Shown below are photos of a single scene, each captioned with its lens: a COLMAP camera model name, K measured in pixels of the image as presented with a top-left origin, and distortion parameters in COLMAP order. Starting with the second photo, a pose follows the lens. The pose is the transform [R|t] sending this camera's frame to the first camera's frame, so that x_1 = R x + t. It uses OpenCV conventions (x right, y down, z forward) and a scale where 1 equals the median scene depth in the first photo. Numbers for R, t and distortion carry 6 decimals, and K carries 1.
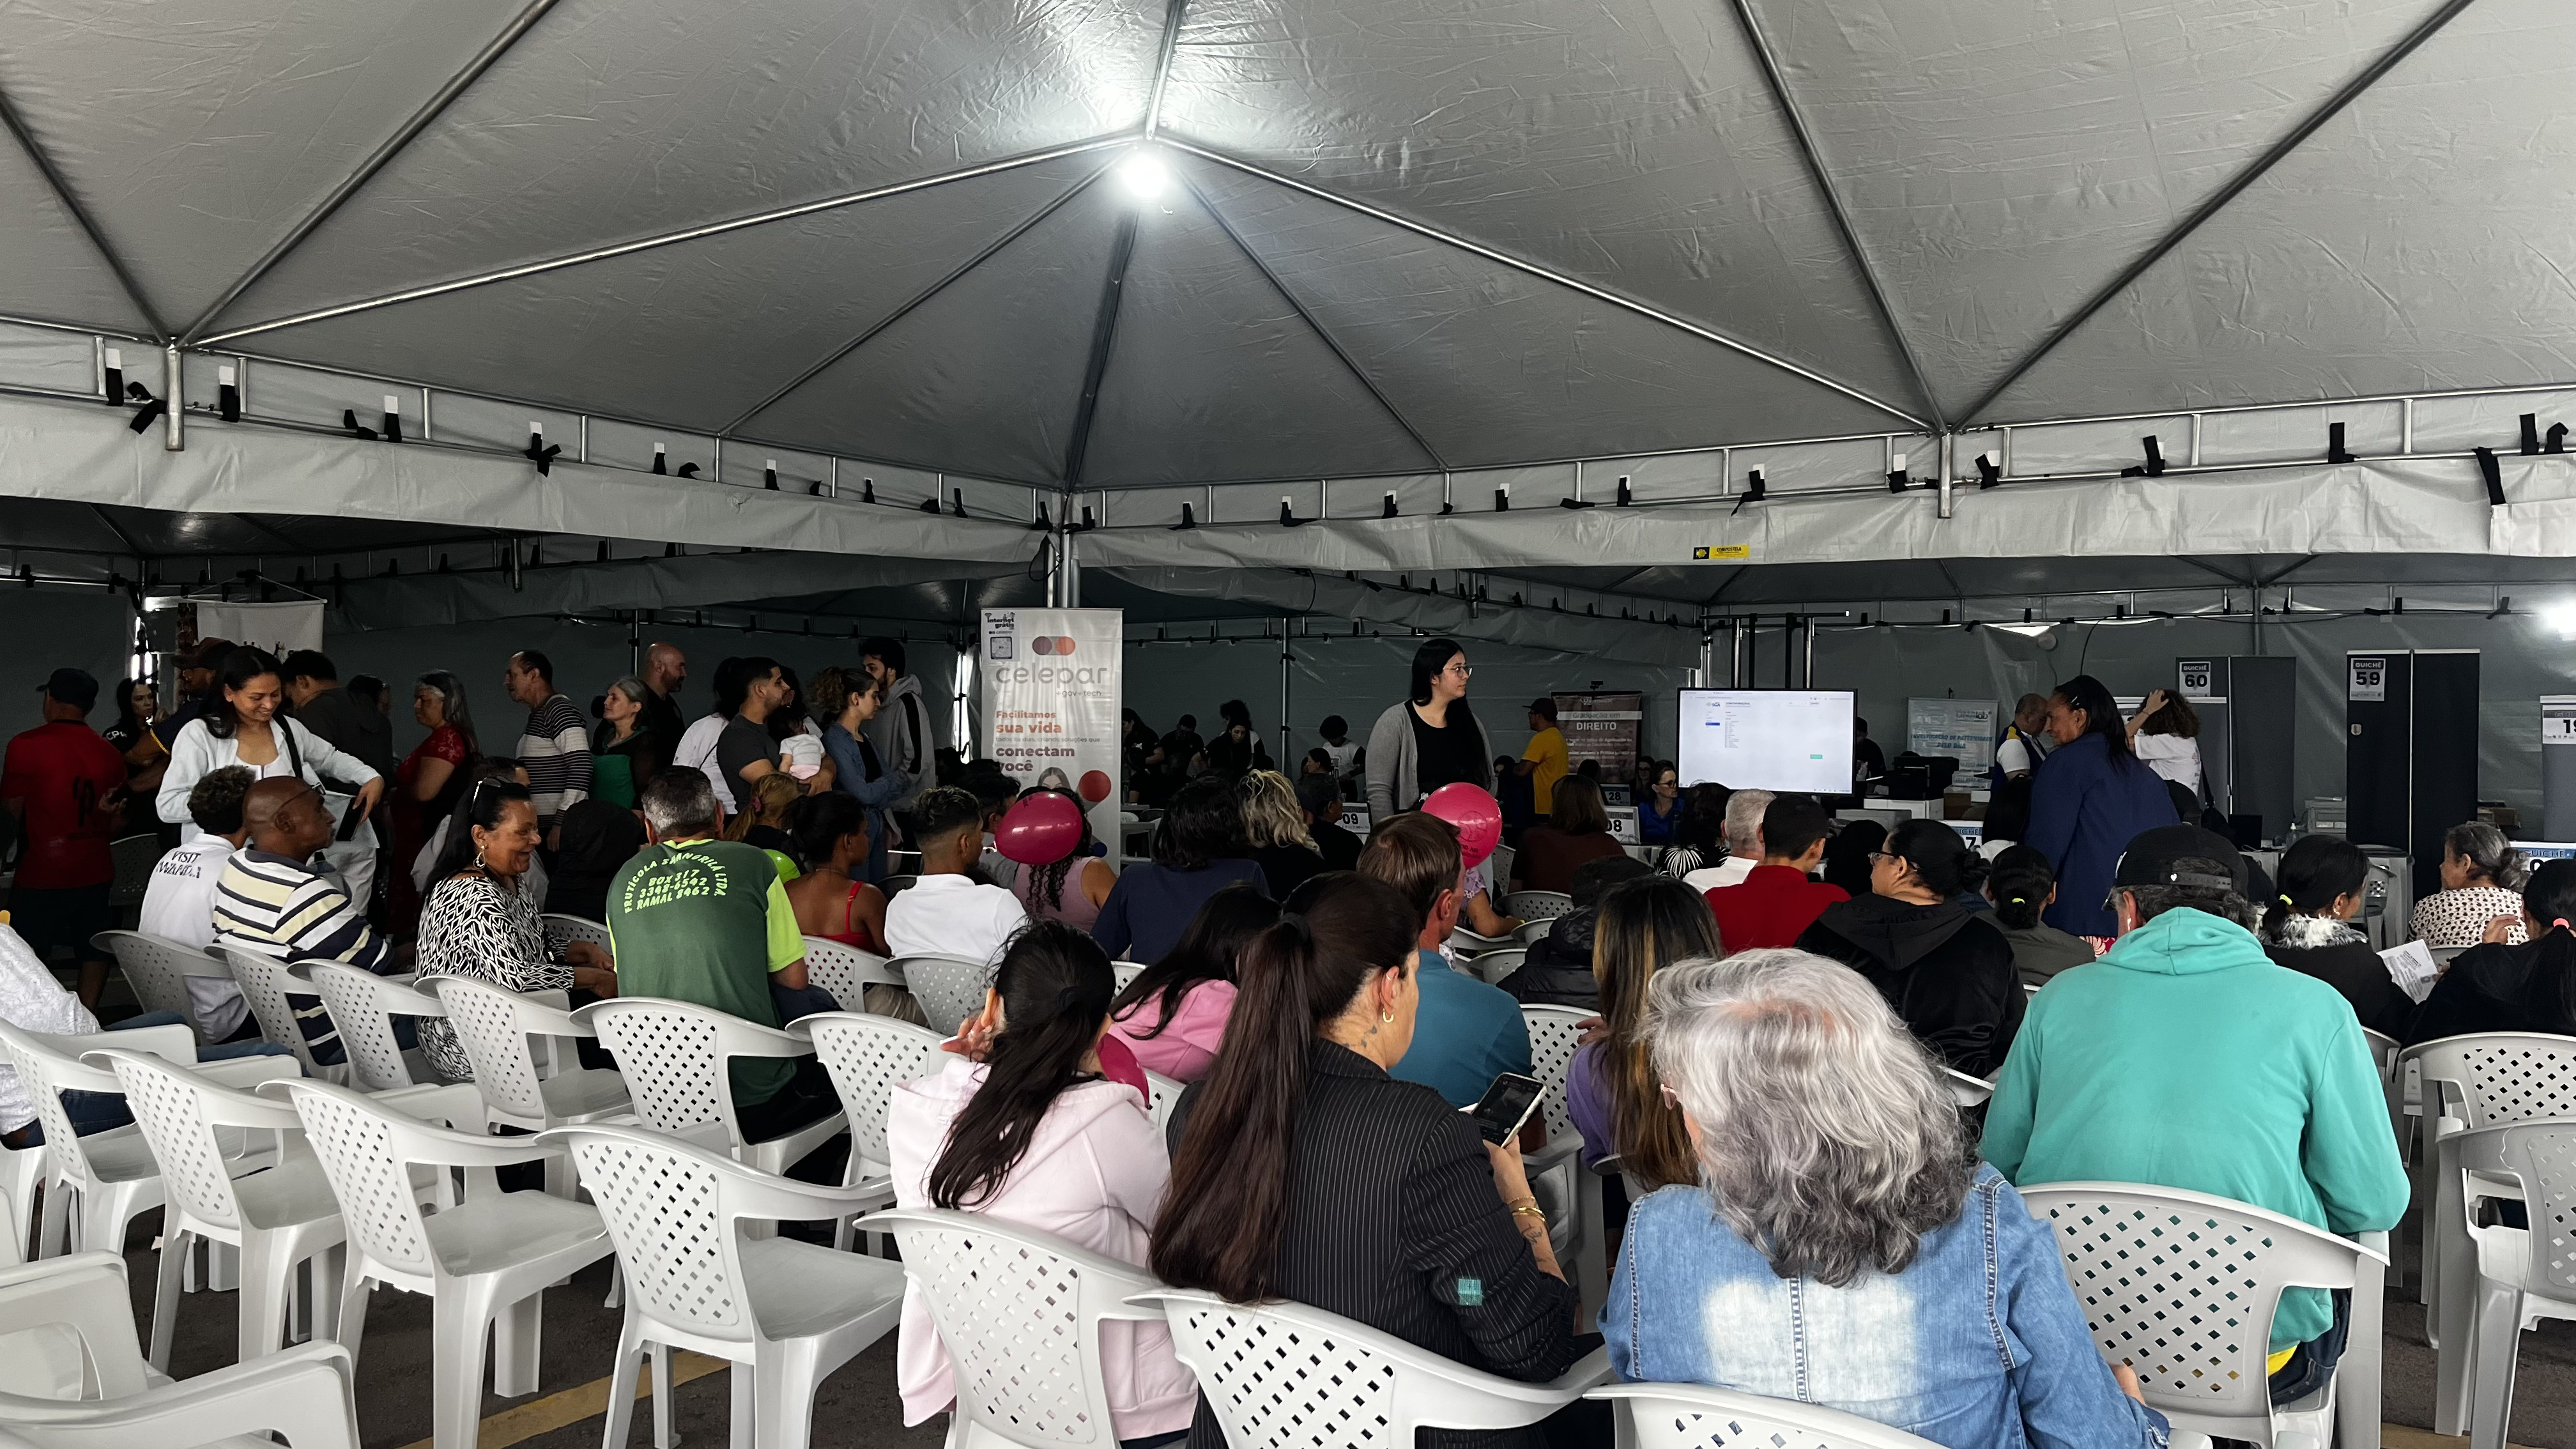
lens RADIAL K [[1969.6, 0, 1297.6], [0, 1969.6, 742.8], [0, 0, 1]] dist [0.047811, -0.048542]
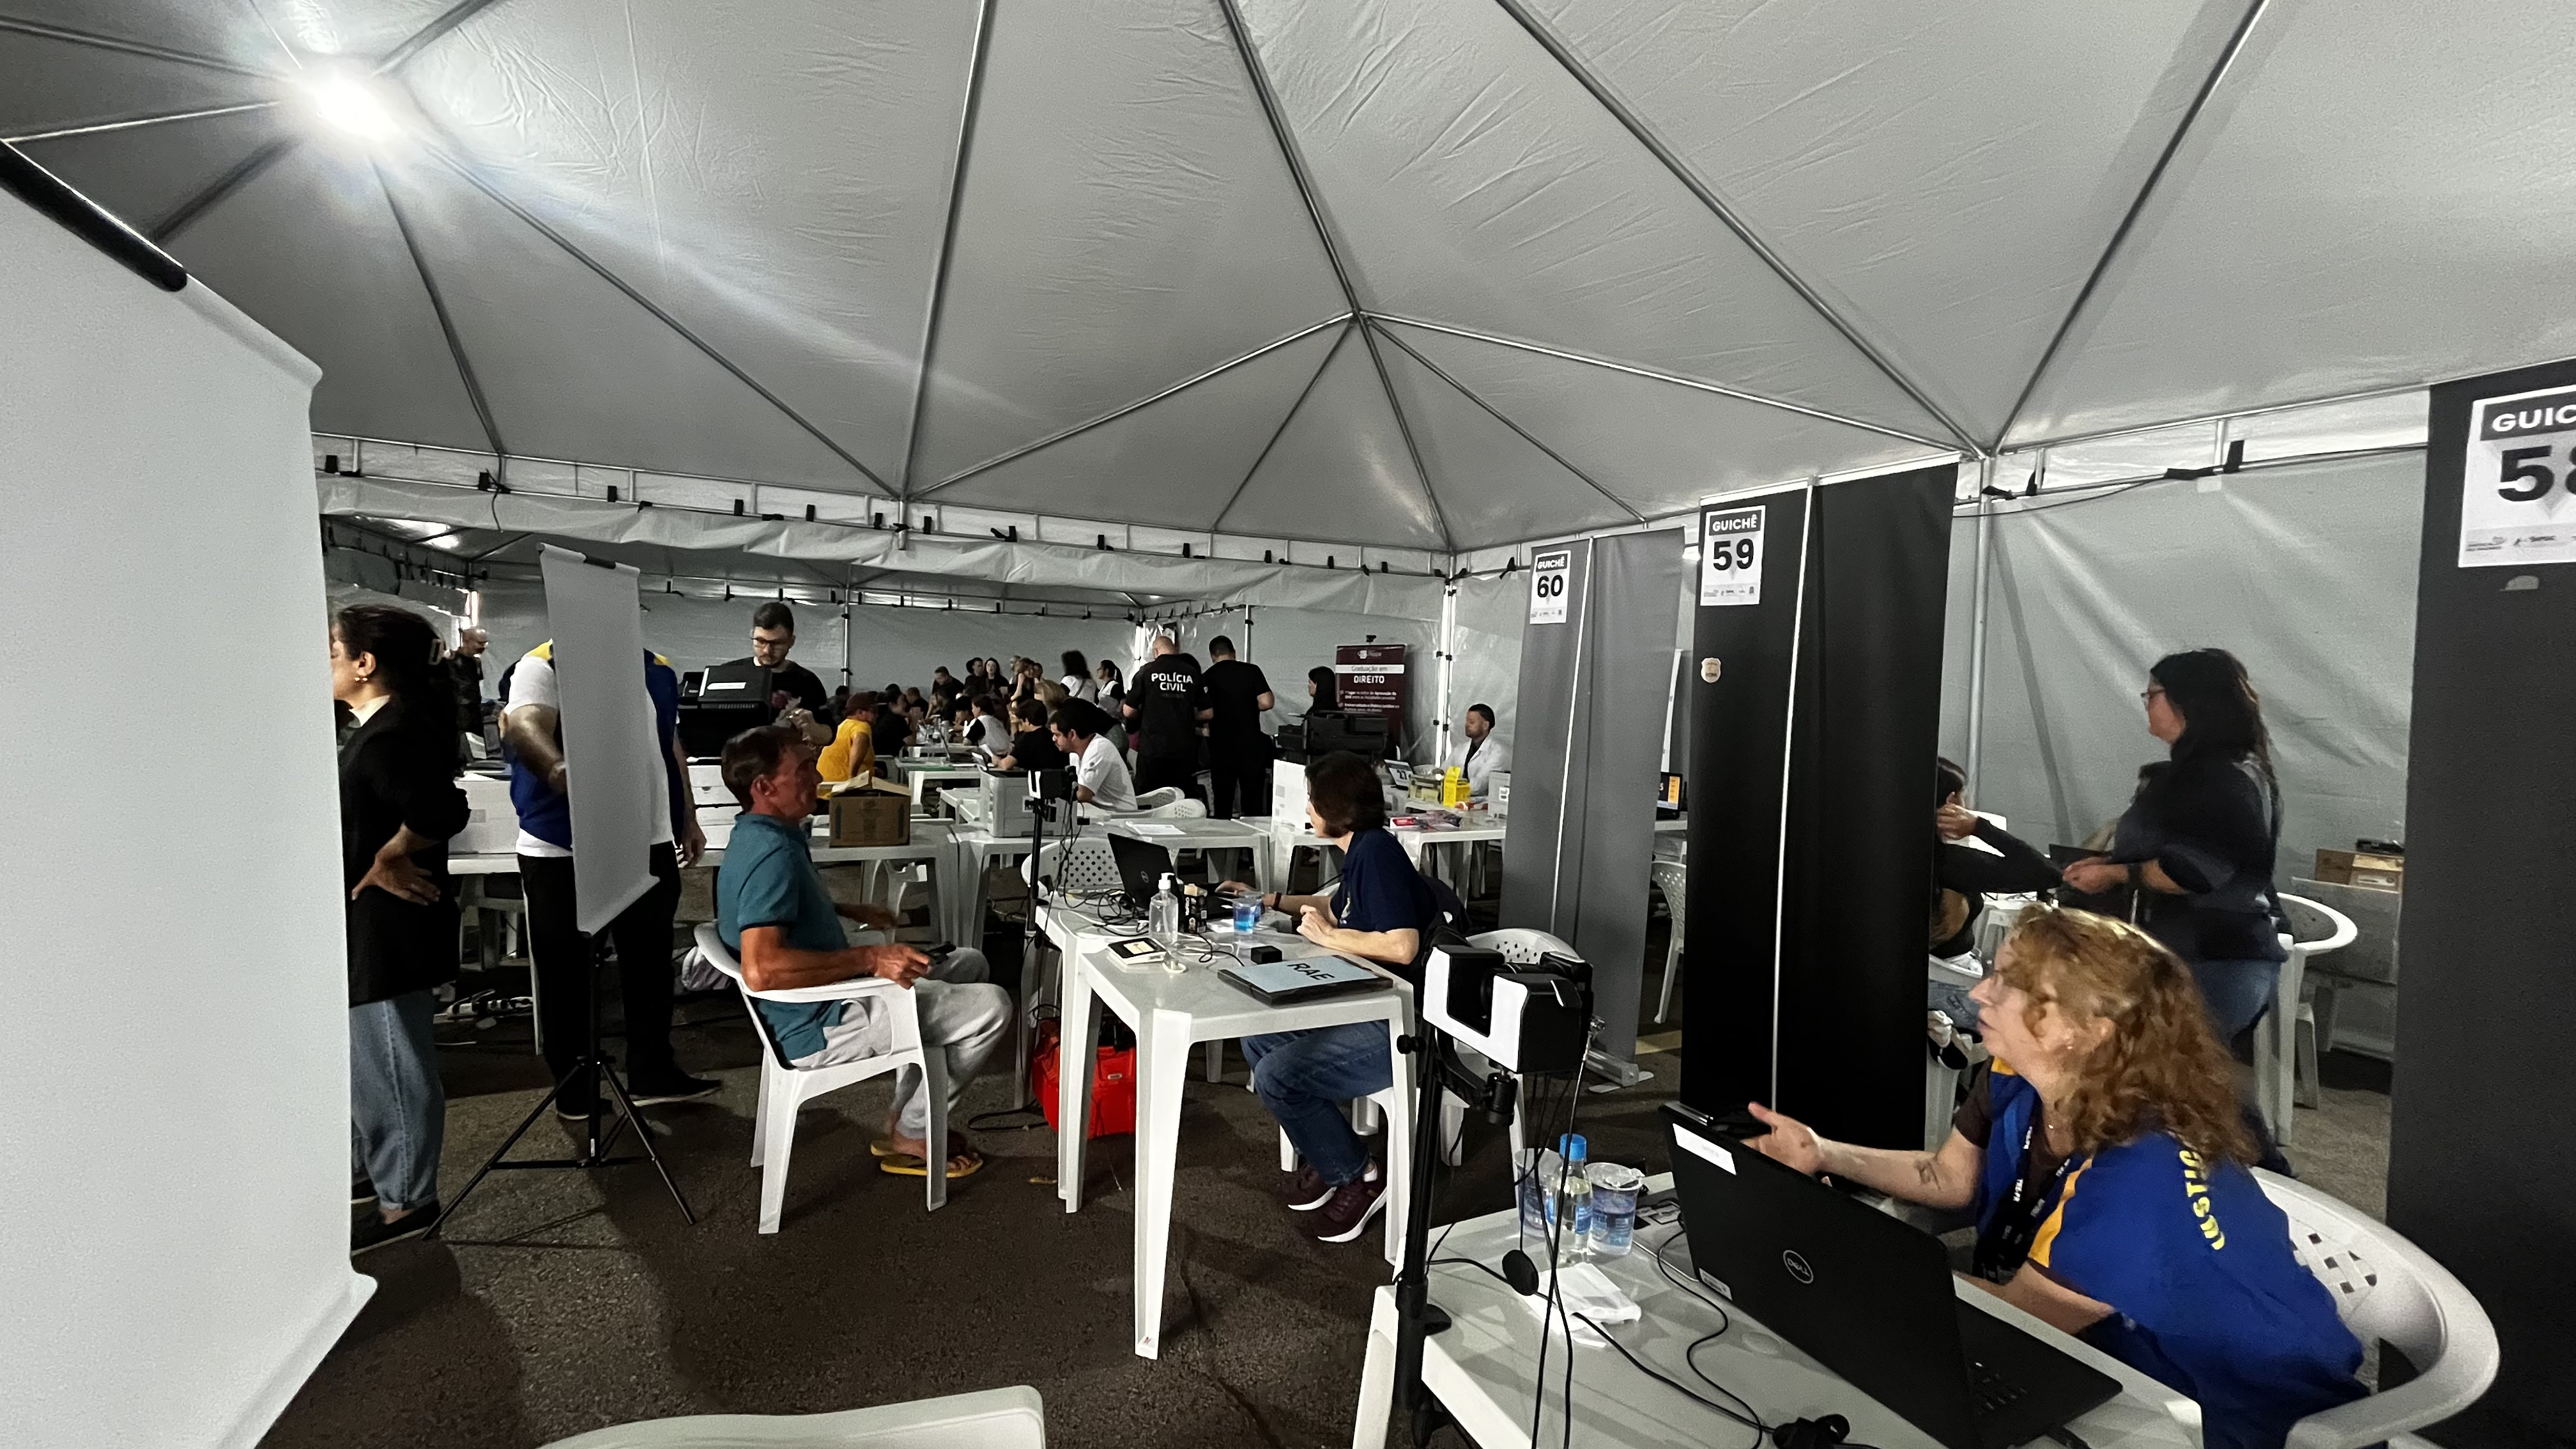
lens RADIAL K [[1039.2, 0, 1302.4], [0, 1039.2, 732.0], [0, 0, 1]] dist [-0.005749, 0.000927]
pose [[0.851500, 0.041689, -0.522695, 0.851875], [-0.028338, 0.999036, 0.033516, 0.002906], [0.523588, -0.013727, 0.851861, 1.108571]]
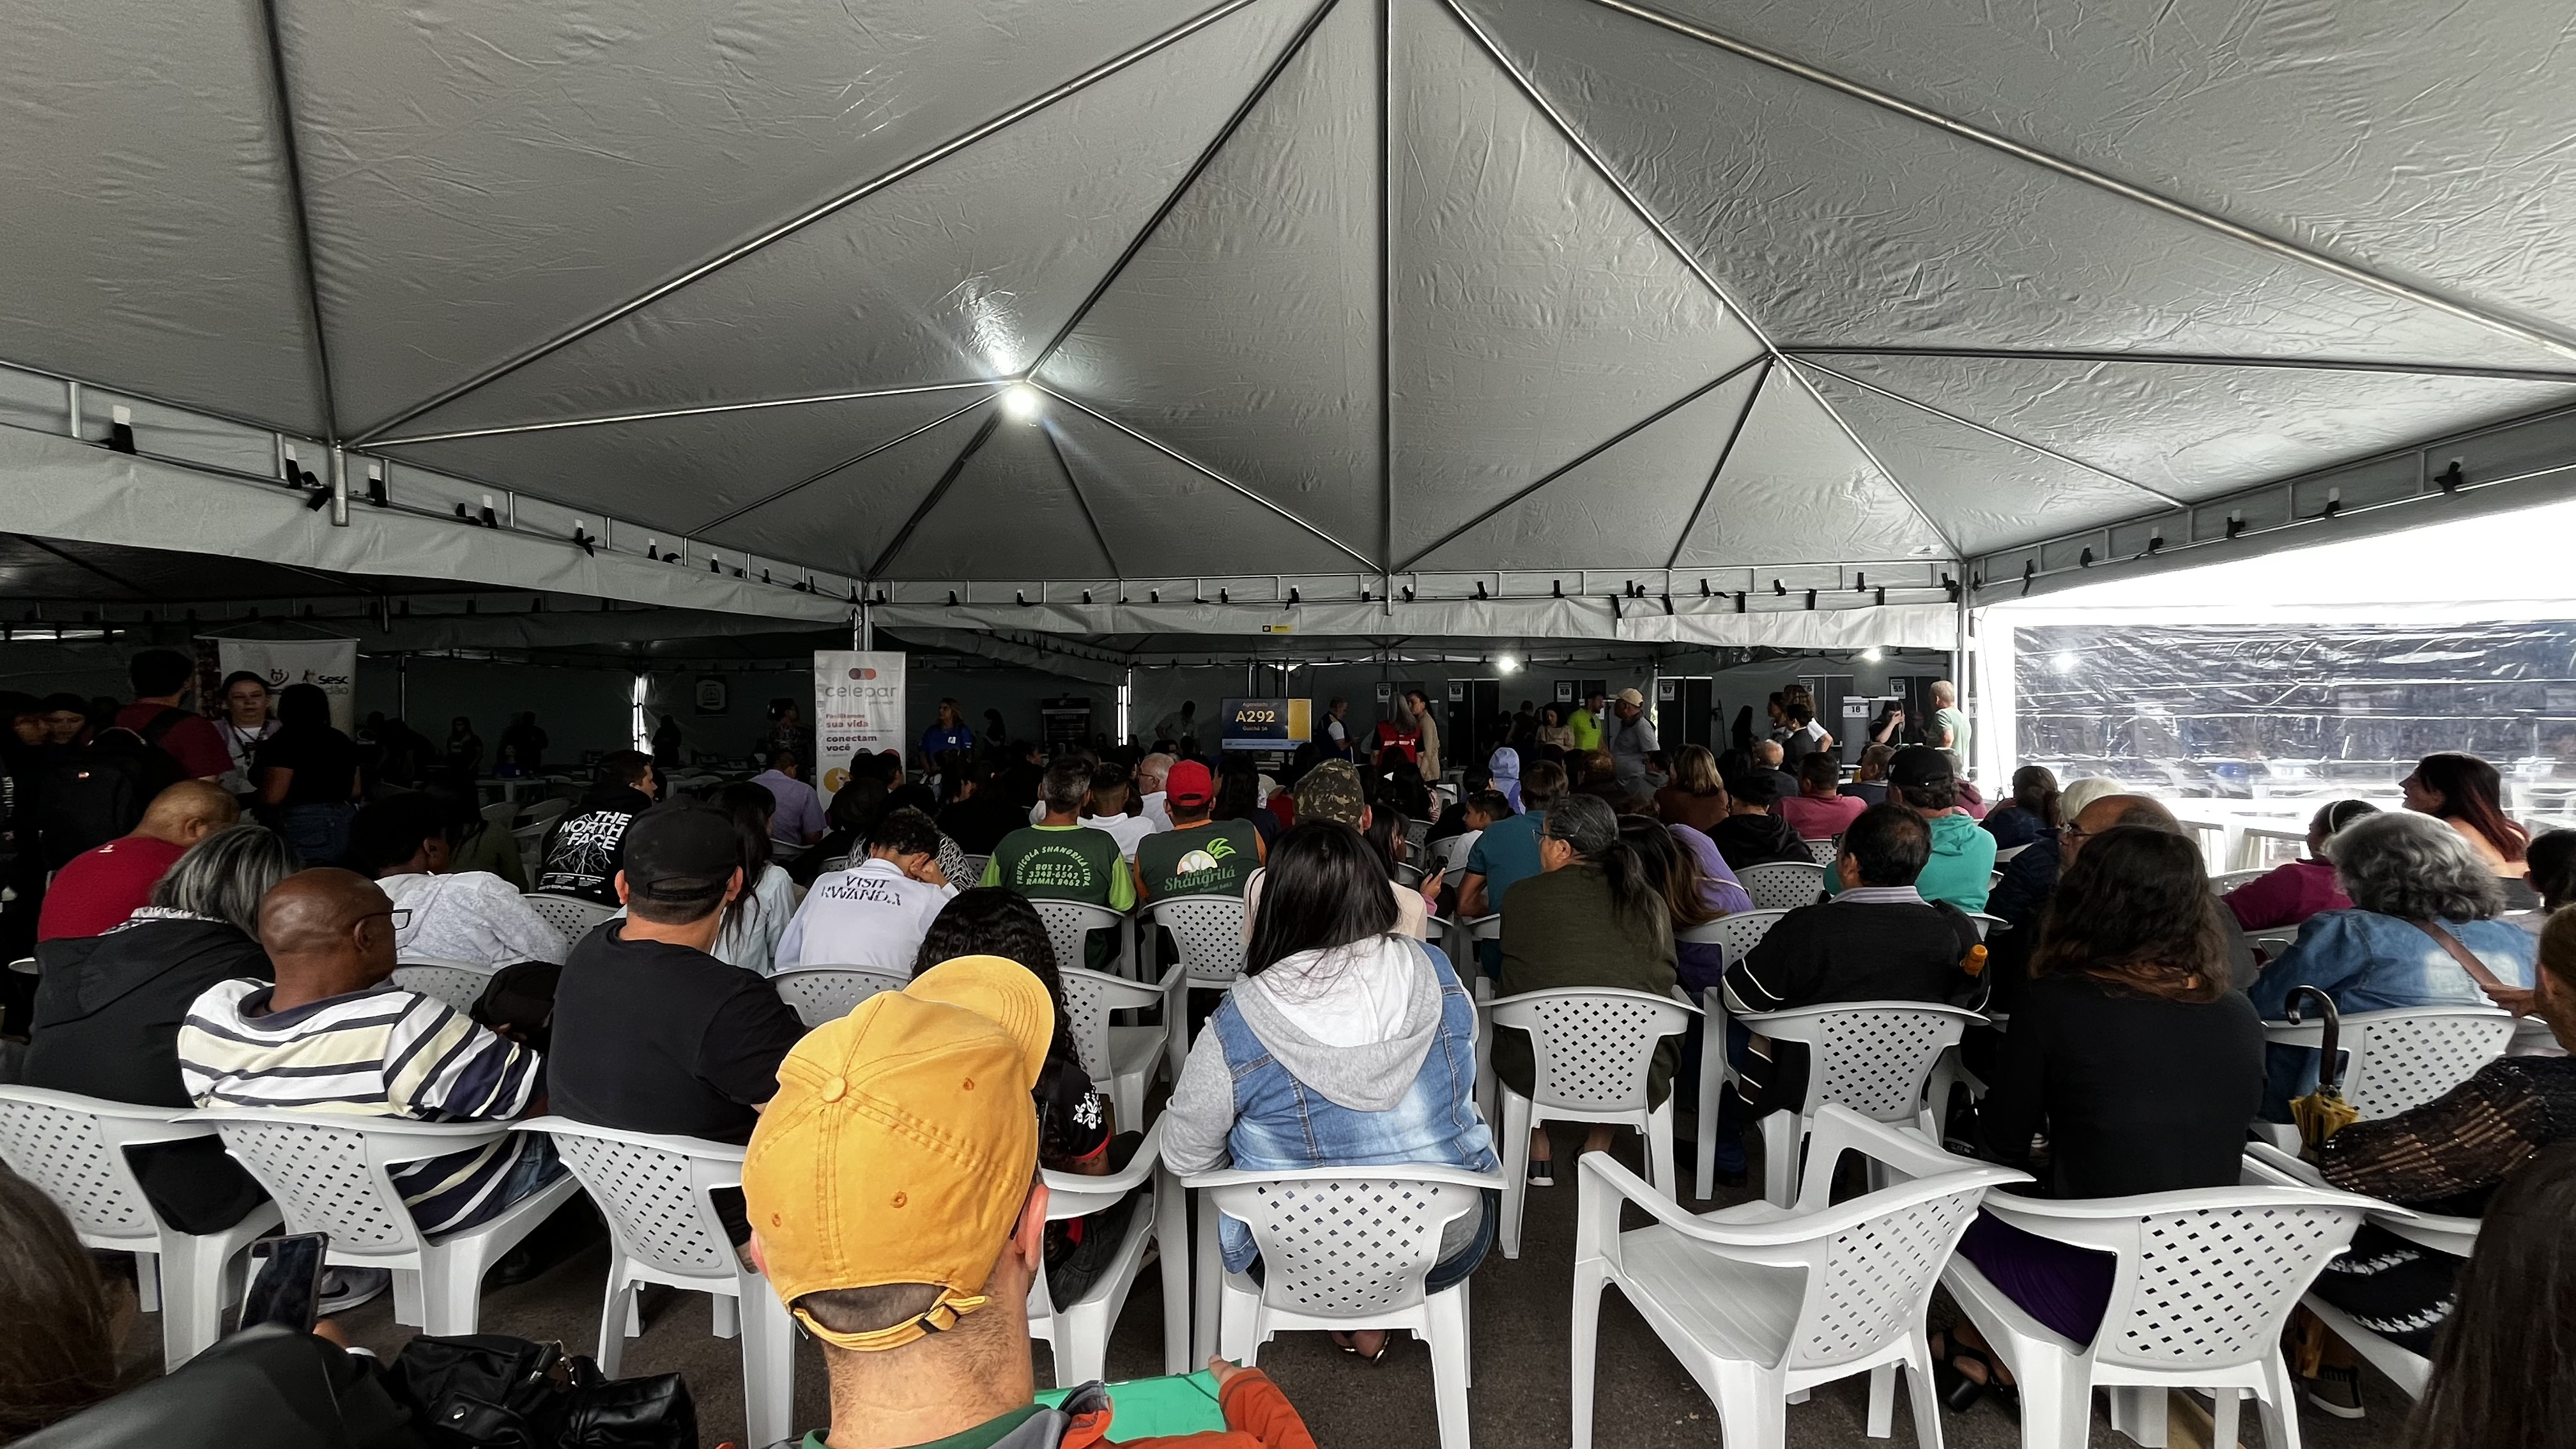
lens RADIAL K [[1039.2, 0, 1296.0], [0, 1039.2, 727.7], [0, 0, 1]] dist [-0.005749, 0.000927]
pose [[0.884386, -0.019160, 0.466362, -0.246829], [0.017643, 0.999815, 0.007619, -0.005160], [-0.466422, 0.001490, 0.884561, 0.073399]]
